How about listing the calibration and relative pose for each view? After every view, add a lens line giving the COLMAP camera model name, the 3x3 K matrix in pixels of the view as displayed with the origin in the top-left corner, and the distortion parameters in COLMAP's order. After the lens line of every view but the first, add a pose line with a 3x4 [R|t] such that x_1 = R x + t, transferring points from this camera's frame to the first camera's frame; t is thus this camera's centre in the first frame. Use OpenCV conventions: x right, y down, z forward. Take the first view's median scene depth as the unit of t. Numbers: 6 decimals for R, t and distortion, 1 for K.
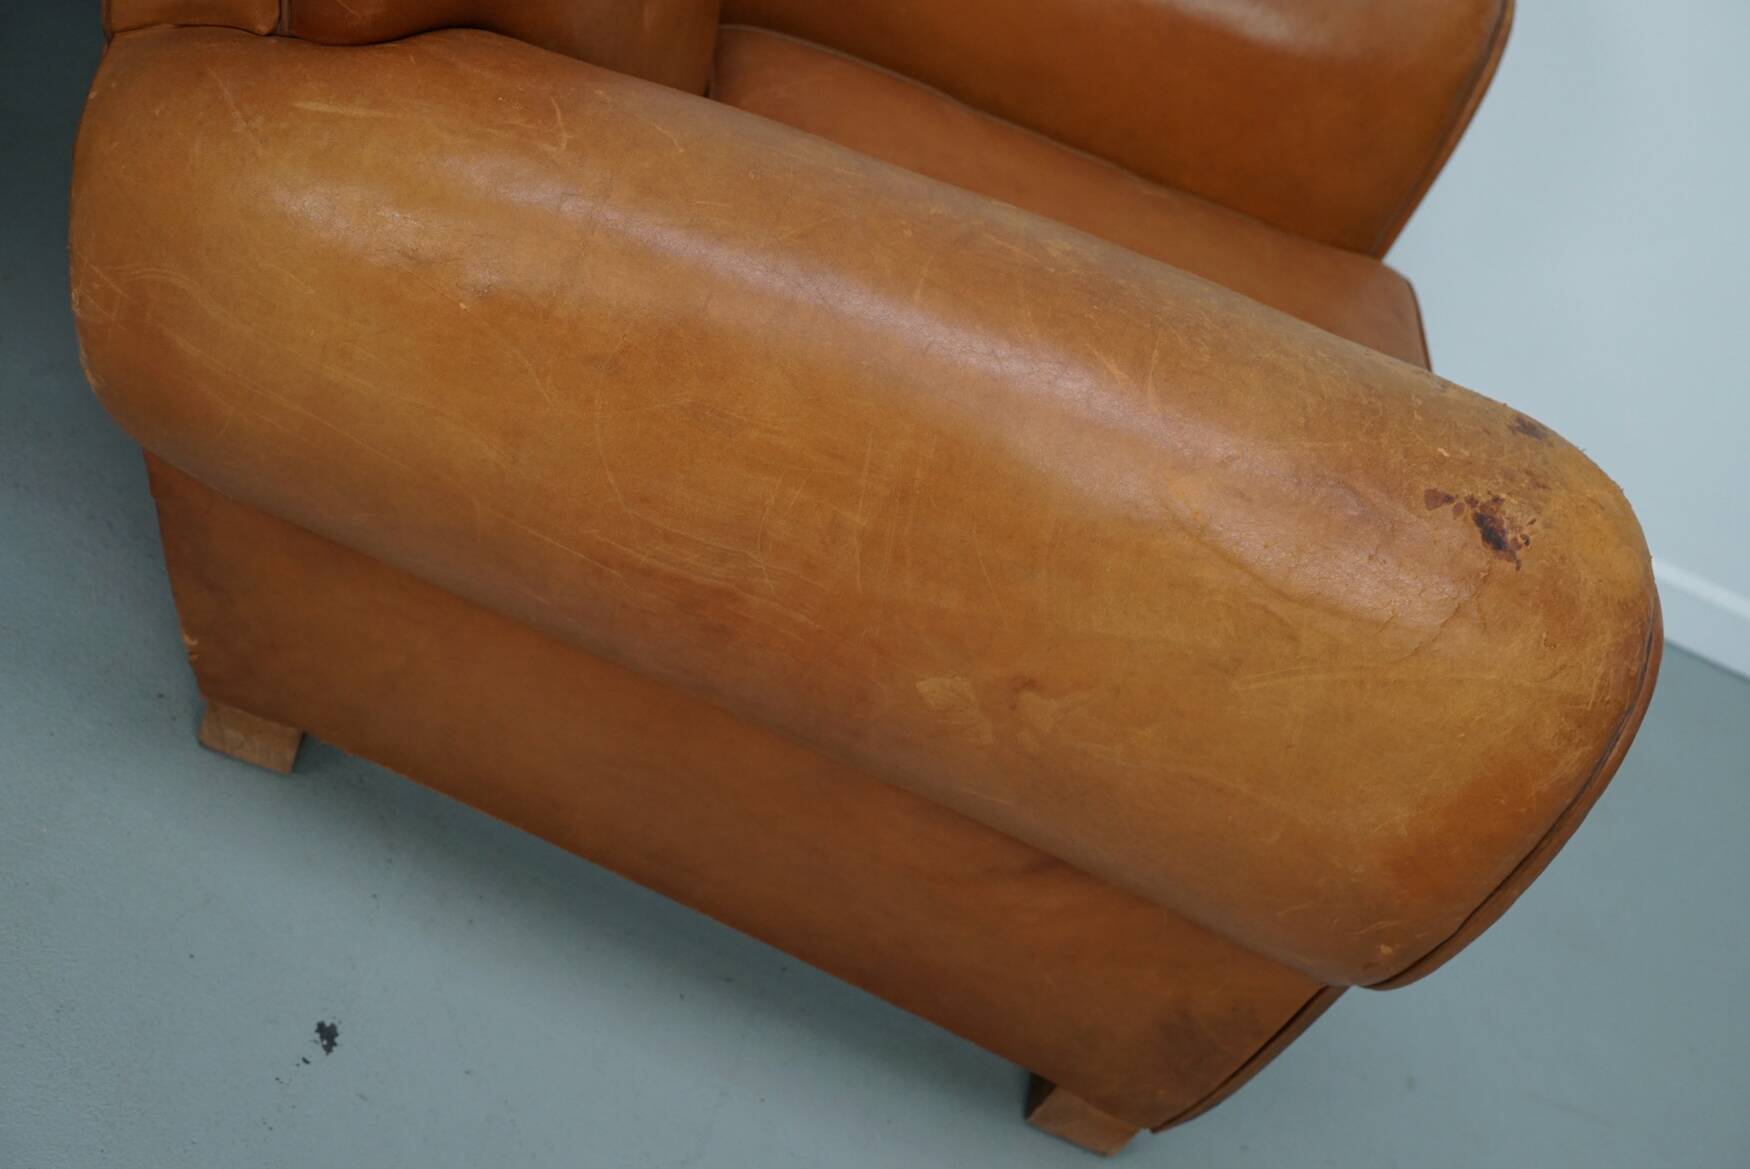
lens RADIAL K [[2260.9, 0, 882.8], [0, 2260.9, 608.6], [0, 0, 1]] dist [-0.145949, 0.299874]
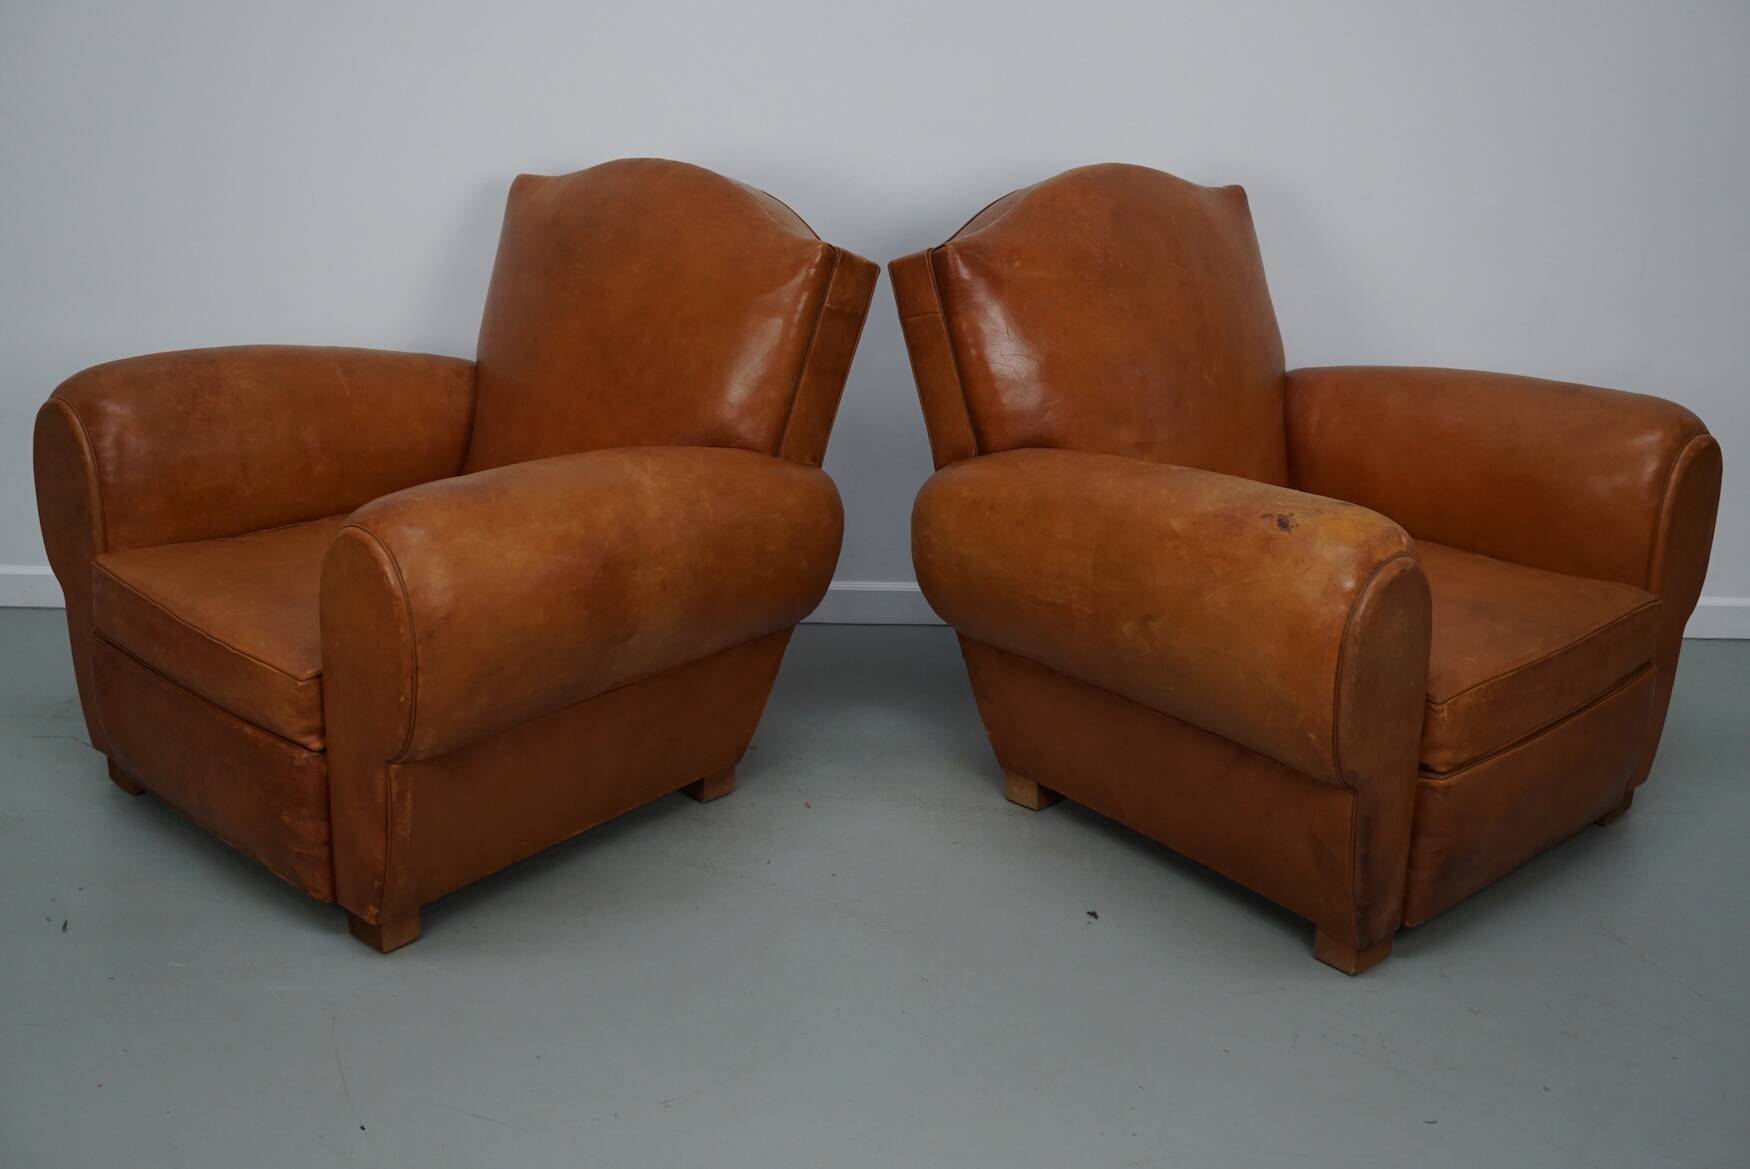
lens RADIAL K [[2260.9, 0, 882.8], [0, 2260.9, 608.6], [0, 0, 1]] dist [-0.145949, 0.299874]
pose [[0.735251, -0.143646, -0.662398, 1.549113], [-0.178424, 0.901796, -0.393609, 1.092499], [0.653889, 0.407589, 0.637417, -0.847747]]
